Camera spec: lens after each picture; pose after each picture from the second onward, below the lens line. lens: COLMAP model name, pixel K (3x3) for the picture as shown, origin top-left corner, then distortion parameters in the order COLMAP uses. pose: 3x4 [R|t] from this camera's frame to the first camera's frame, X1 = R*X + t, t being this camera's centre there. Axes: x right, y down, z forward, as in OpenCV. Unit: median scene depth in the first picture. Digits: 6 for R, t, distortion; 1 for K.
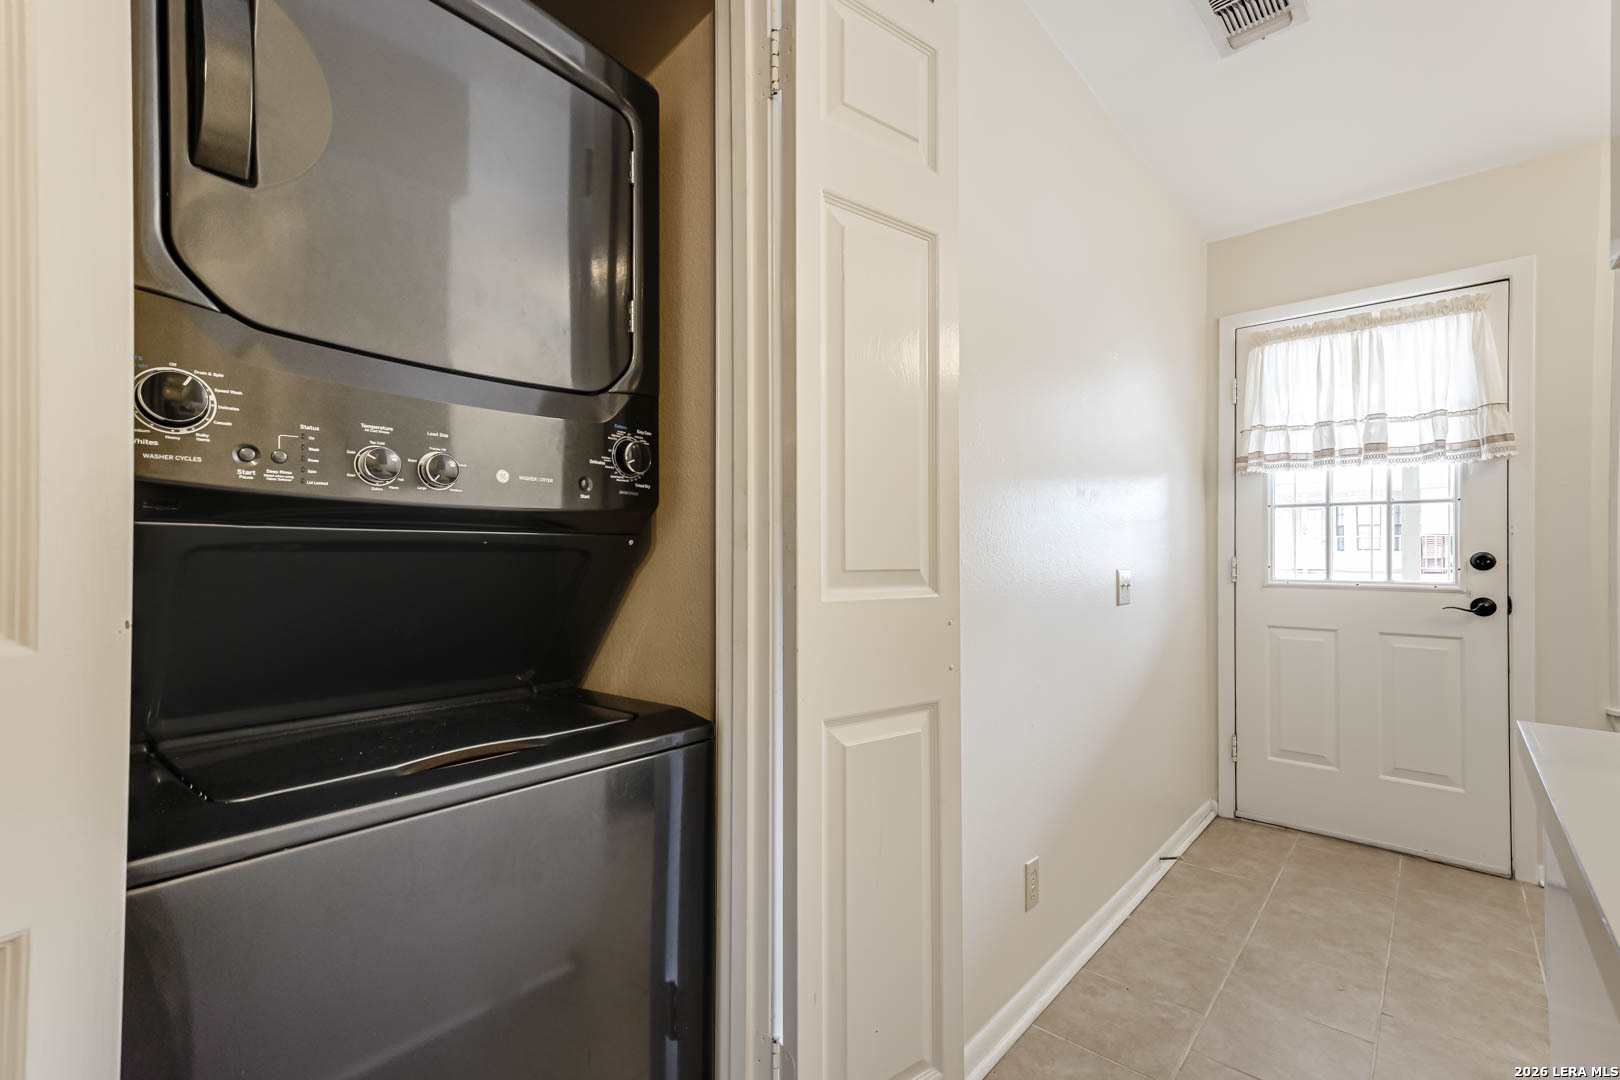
lens RADIAL K [[723.8, 0, 815.8], [0, 723.8, 545.9], [0, 0, 1]] dist [0.022473, -0.000254]
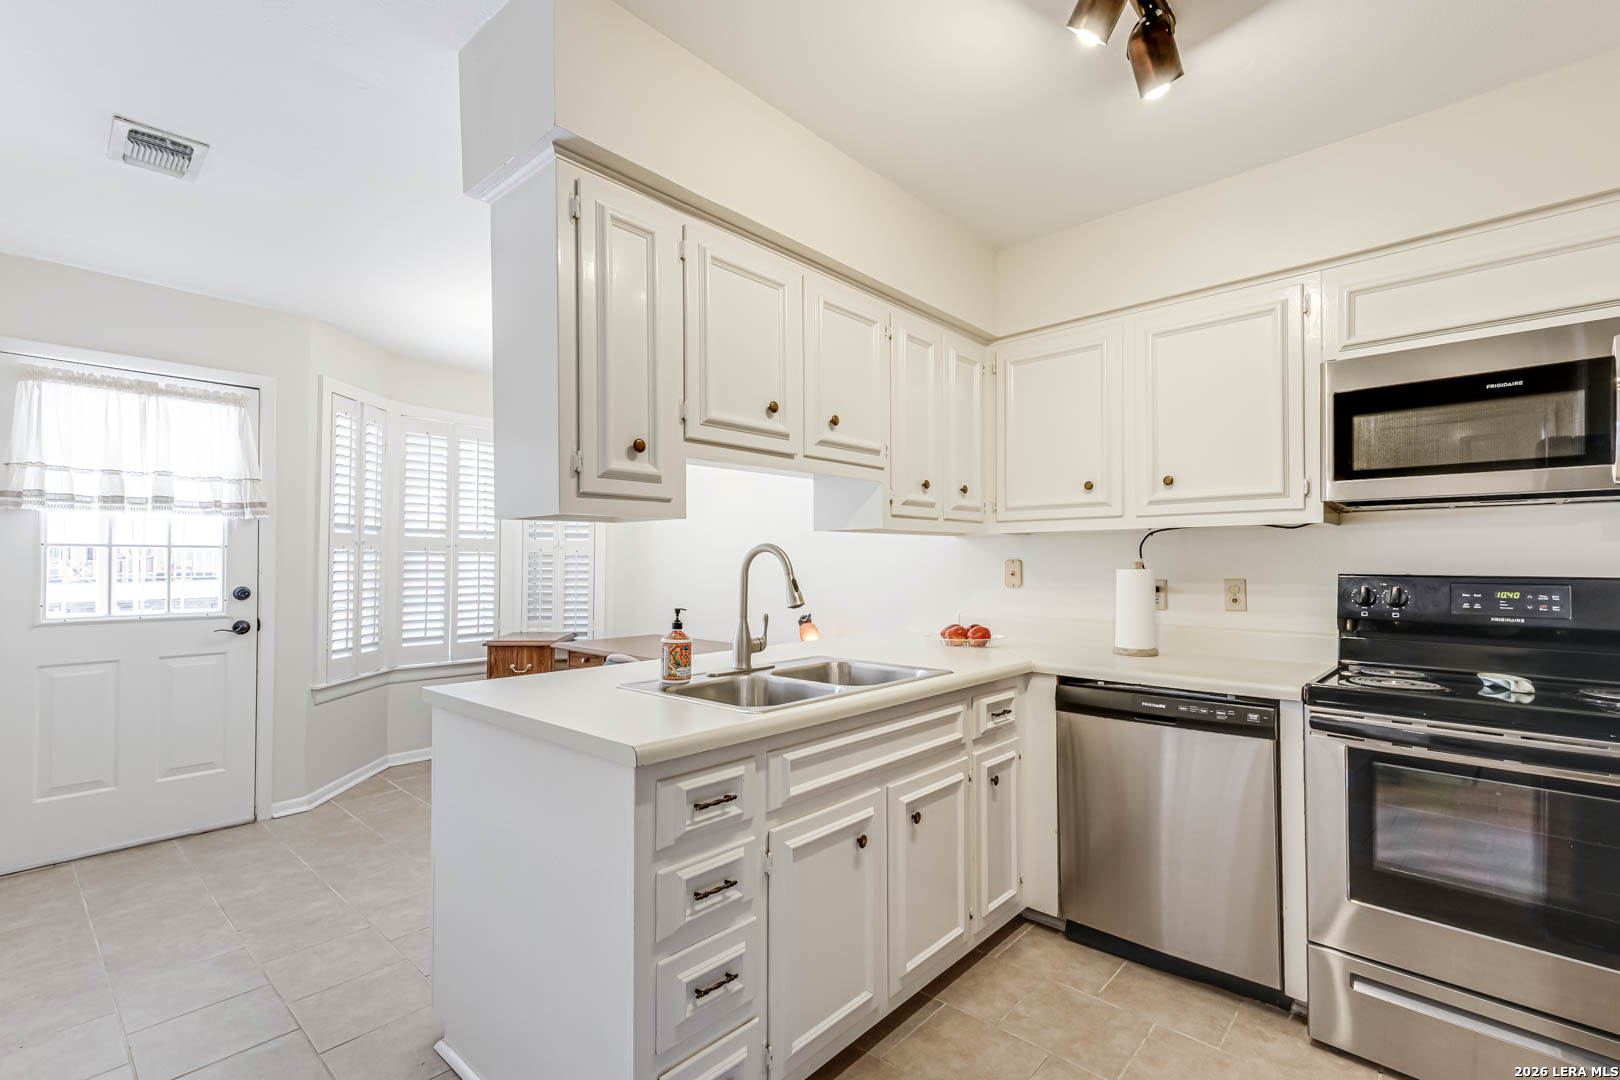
lens RADIAL K [[723.8, 0, 807.2], [0, 723.8, 555.3], [0, 0, 1]] dist [0.022473, -0.000254]
pose [[0.027169, 0.007737, 0.999601, -0.386092], [-0.008650, 0.999934, -0.007505, -0.045270], [-0.999593, -0.008442, 0.027234, -0.062692]]
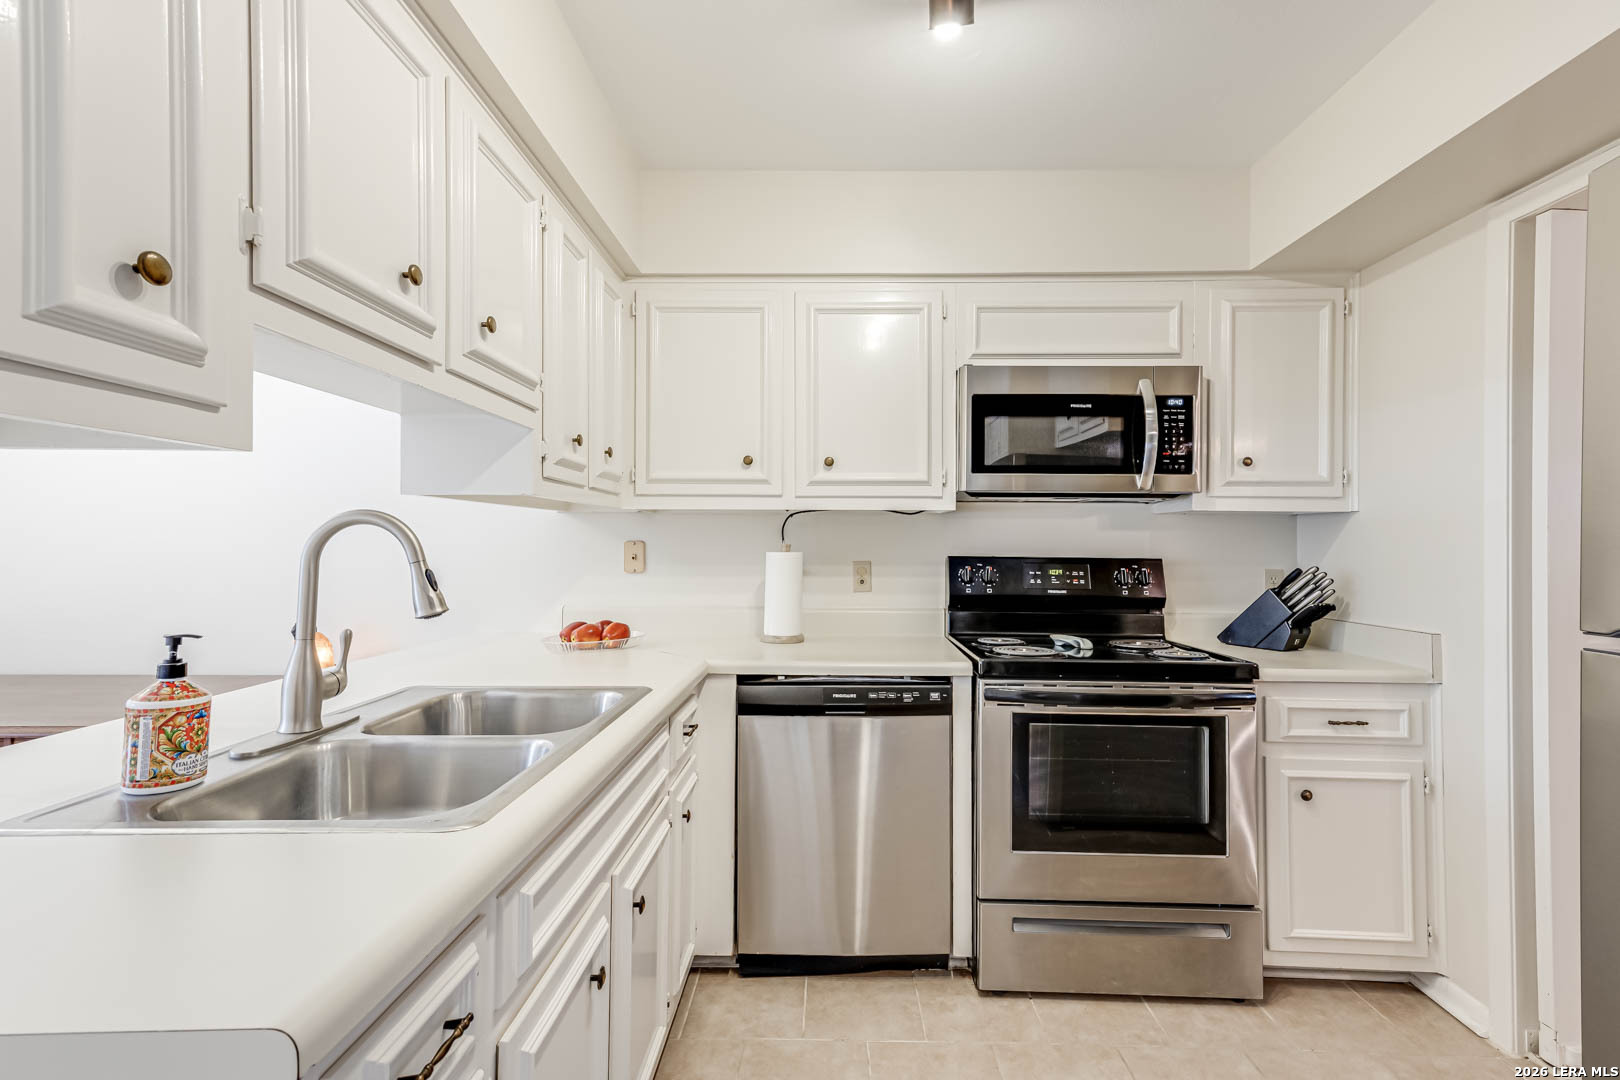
lens RADIAL K [[723.8, 0, 828.3], [0, 723.8, 535.7], [0, 0, 1]] dist [0.022473, -0.000254]
pose [[-0.648651, 0.003778, 0.761076, -0.141017], [-0.014713, 0.999739, -0.017502, -0.043261], [-0.760944, -0.022551, -0.648426, 0.081251]]
